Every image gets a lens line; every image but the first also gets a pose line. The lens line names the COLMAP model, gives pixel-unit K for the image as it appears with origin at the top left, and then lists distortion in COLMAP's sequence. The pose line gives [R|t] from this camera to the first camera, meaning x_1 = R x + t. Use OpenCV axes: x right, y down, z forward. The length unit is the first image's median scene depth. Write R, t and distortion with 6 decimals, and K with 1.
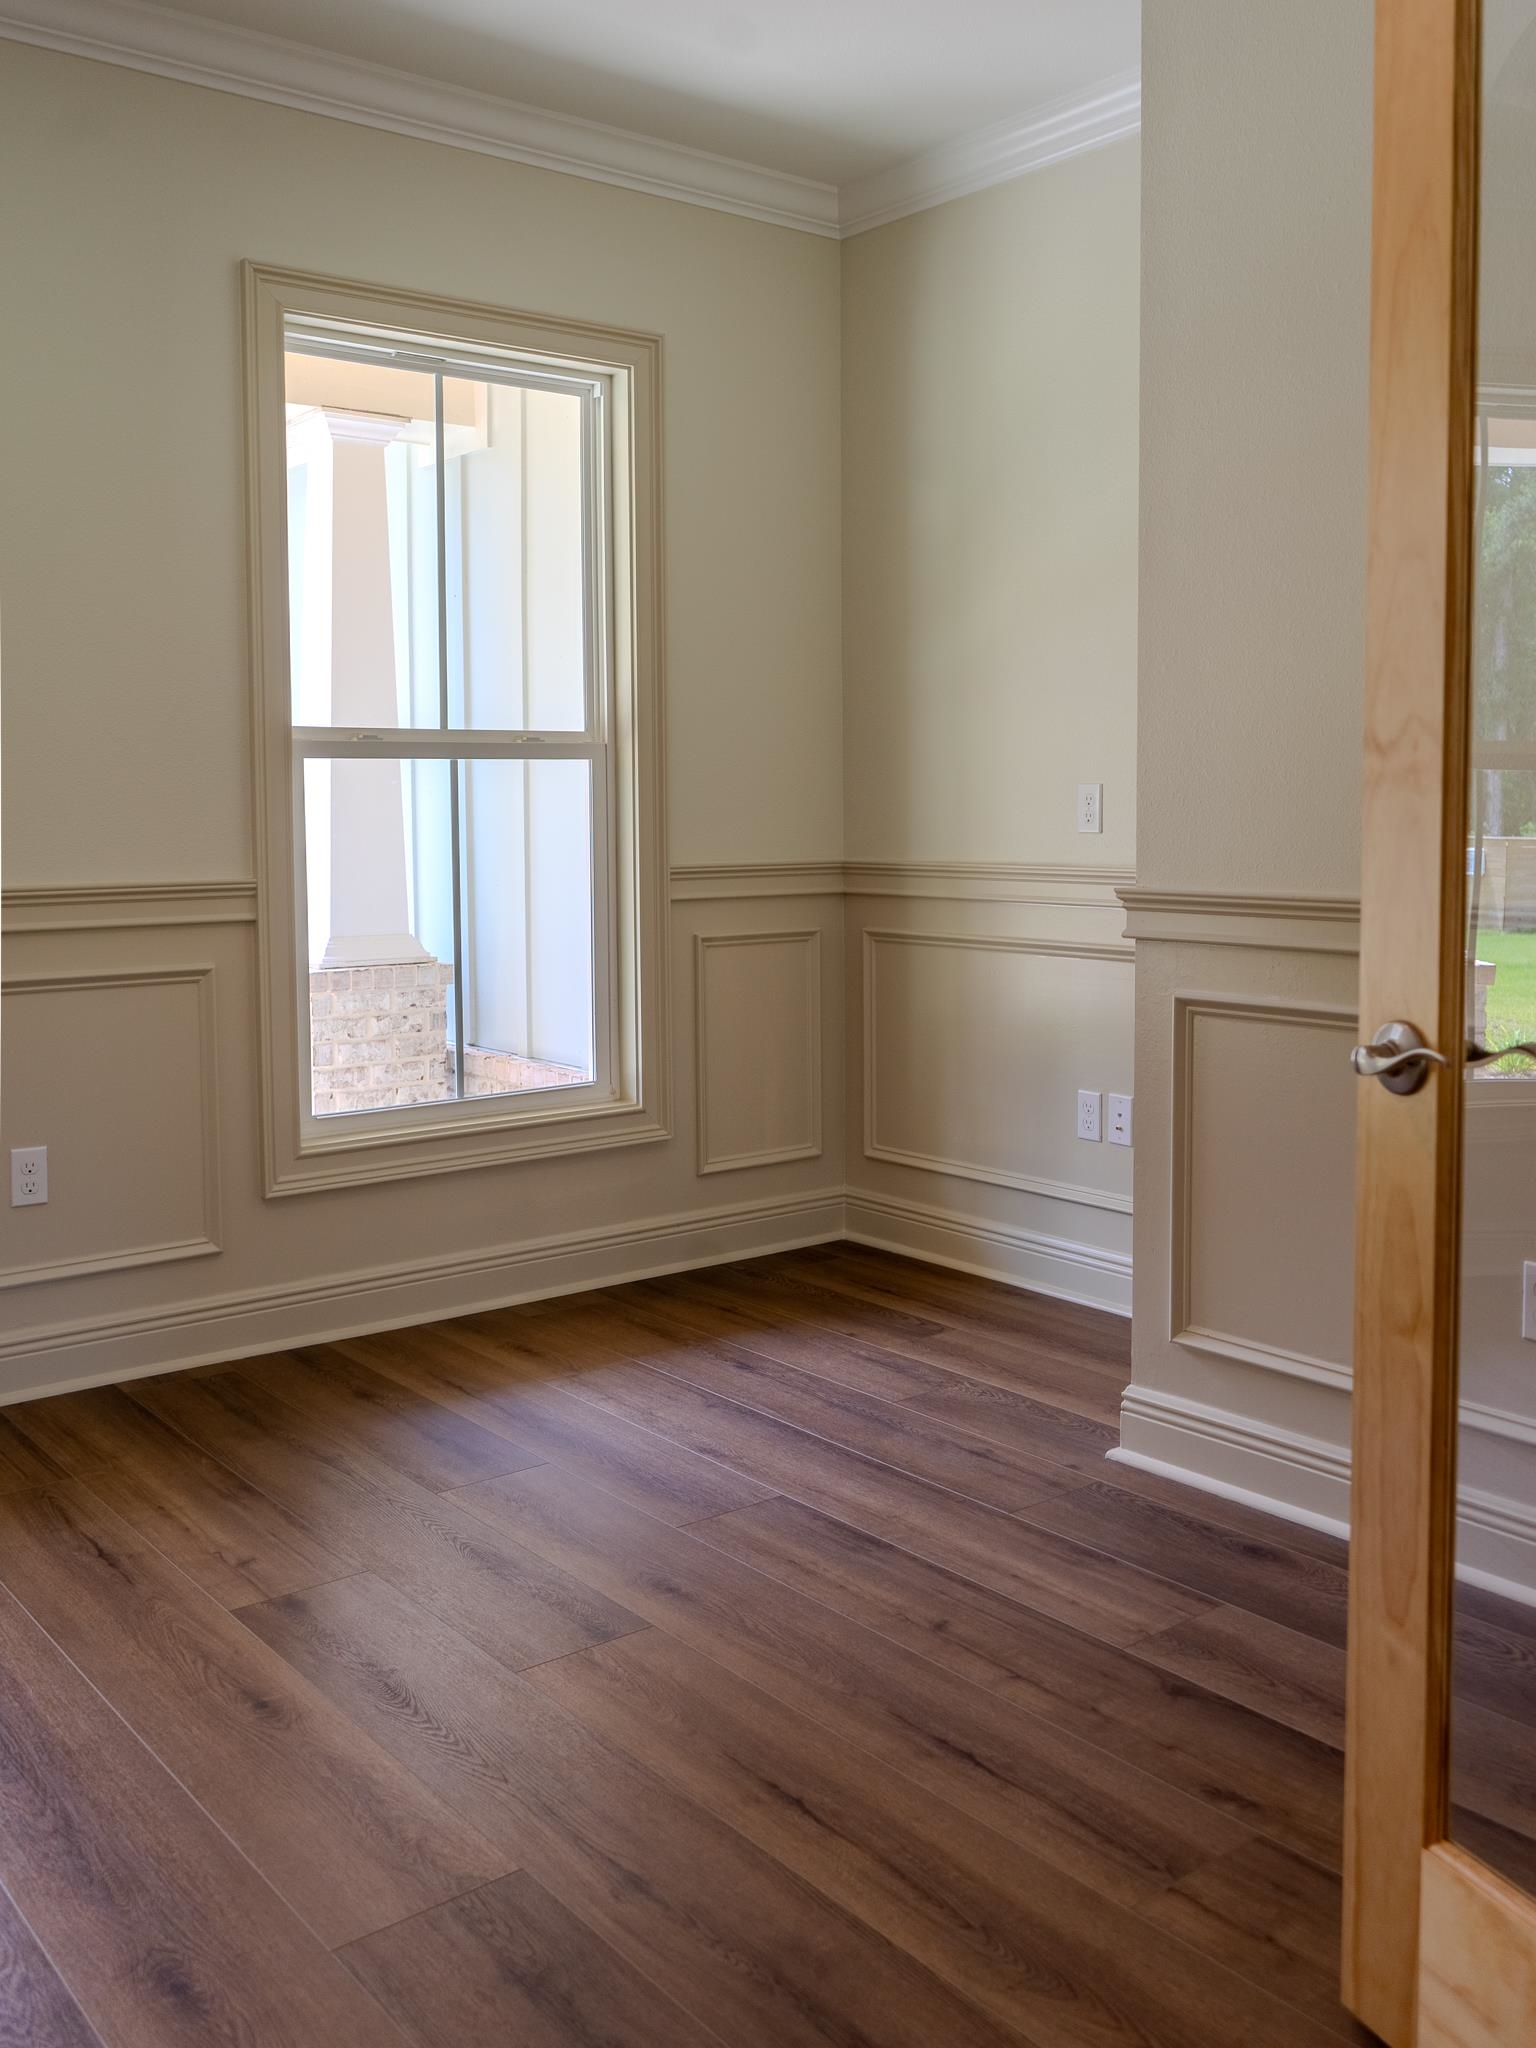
lens RADIAL K [[1823.7, 0, 755.8], [0, 1823.7, 885.0], [0, 0, 1]] dist [-0.012628, 0.009126]
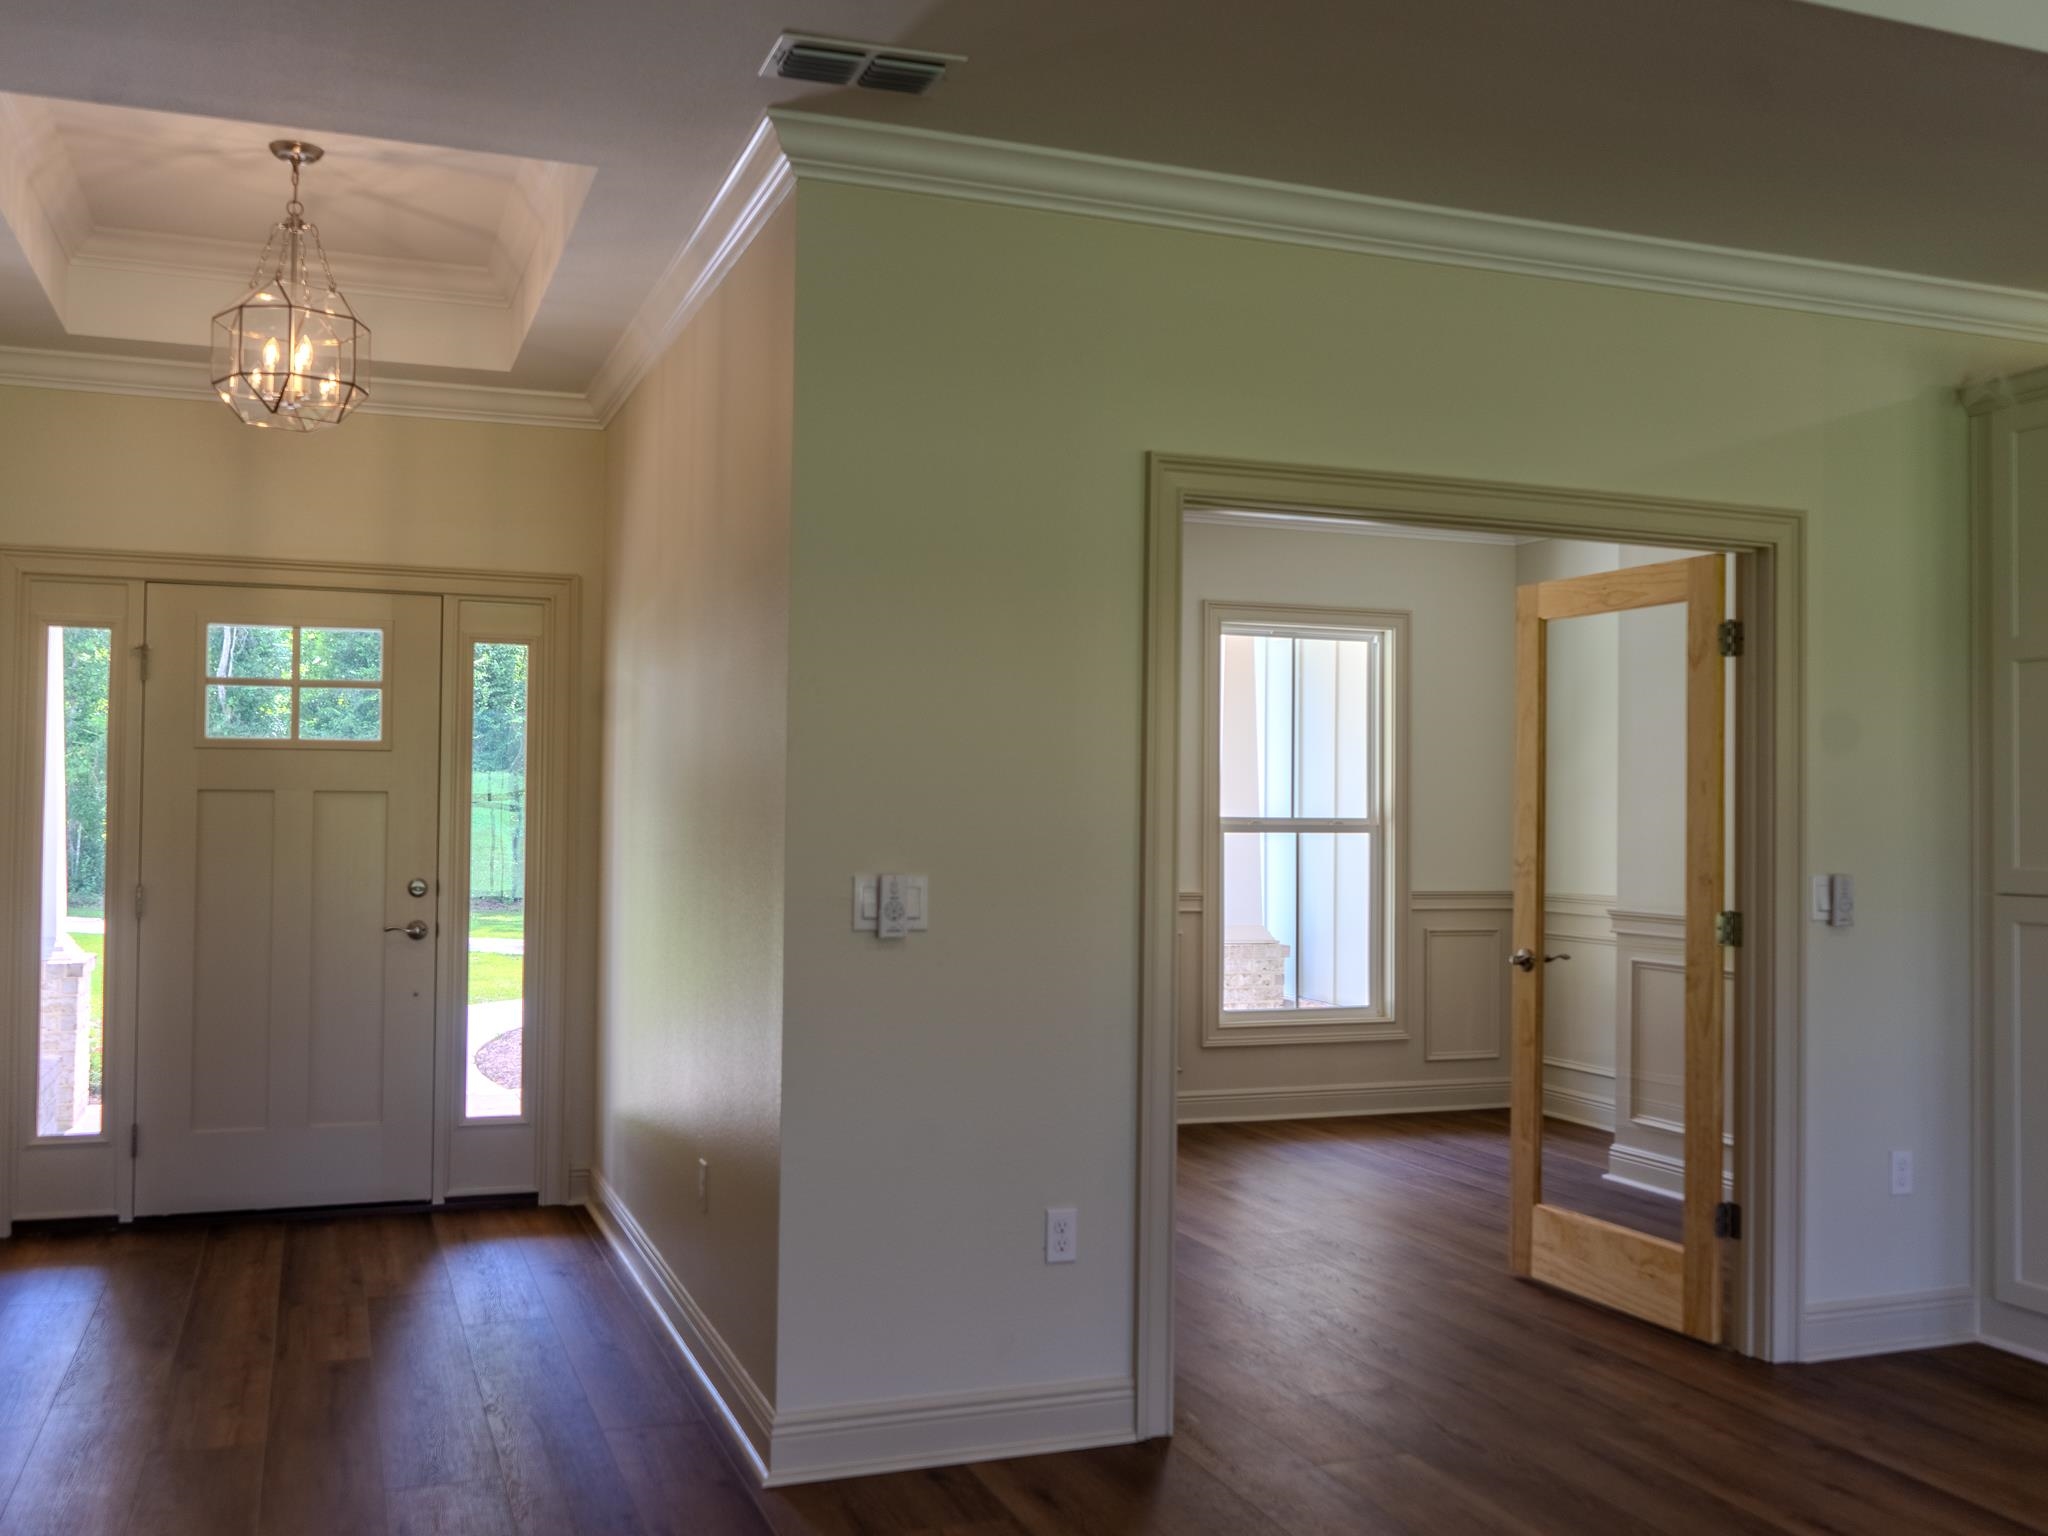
lens RADIAL K [[1823.7, 0, 998.1], [0, 1823.7, 744.0], [0, 0, 1]] dist [-0.012628, 0.009126]
pose [[0.951860, 0.007866, -0.306432, 0.135306], [-0.033122, 0.996457, -0.077309, -0.002468], [0.304738, 0.083737, 0.948748, -1.023572]]
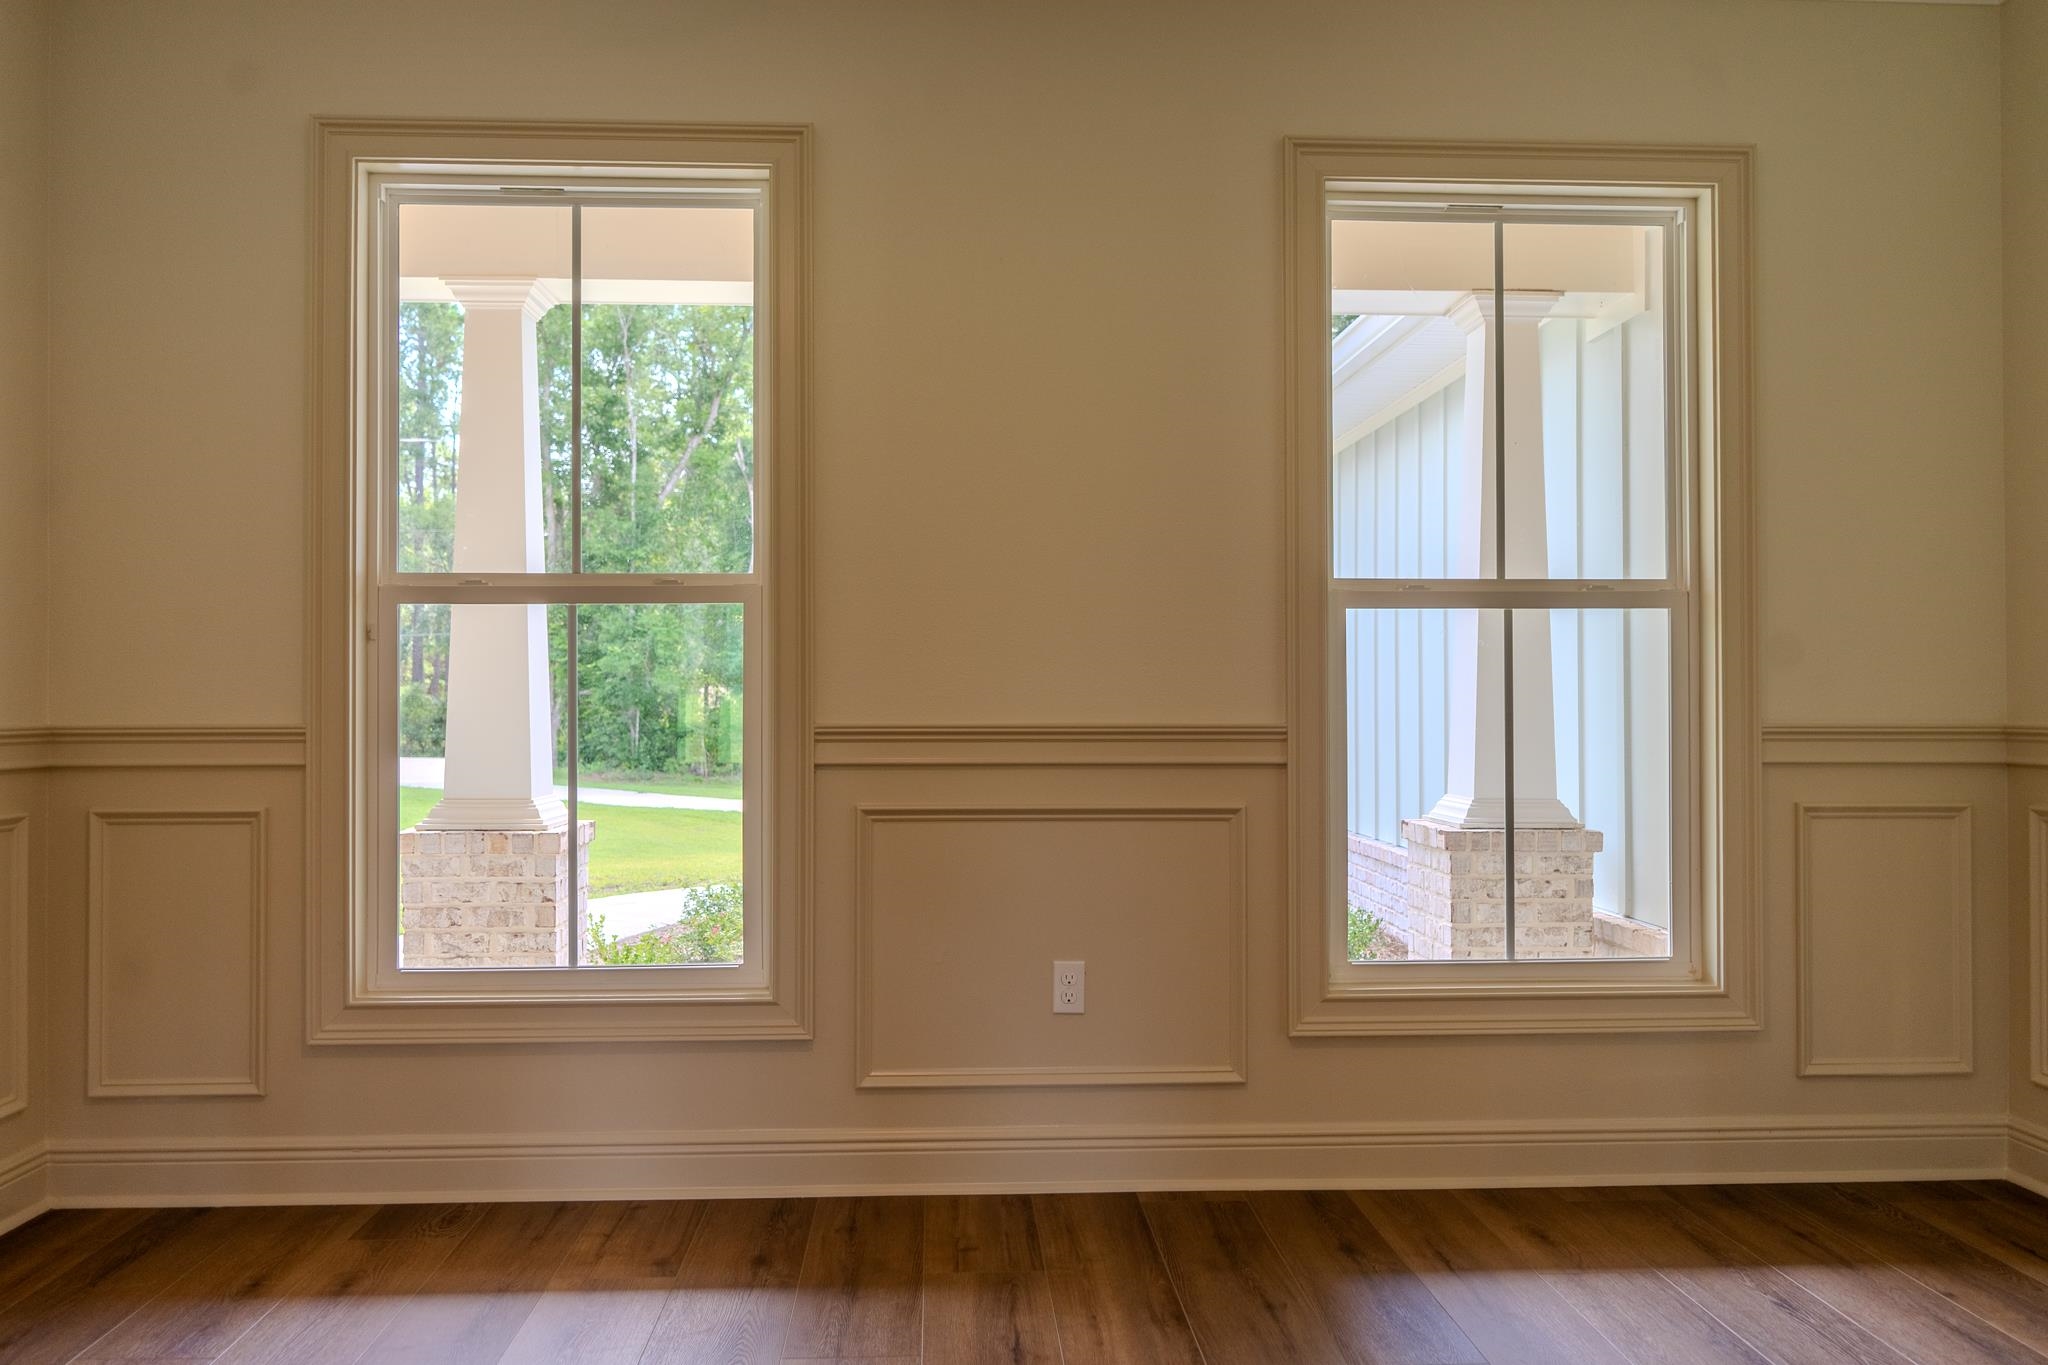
lens RADIAL K [[1625.2, 0, 1025.3], [0, 1625.2, 675.4], [0, 0, 1]] dist [-0.000447, -0.006010]
pose [[0.820880, -0.001003, -0.571100, 0.126520], [-0.032446, 0.998301, -0.048390, 0.018067], [0.570178, 0.058252, 0.819453, 0.149997]]
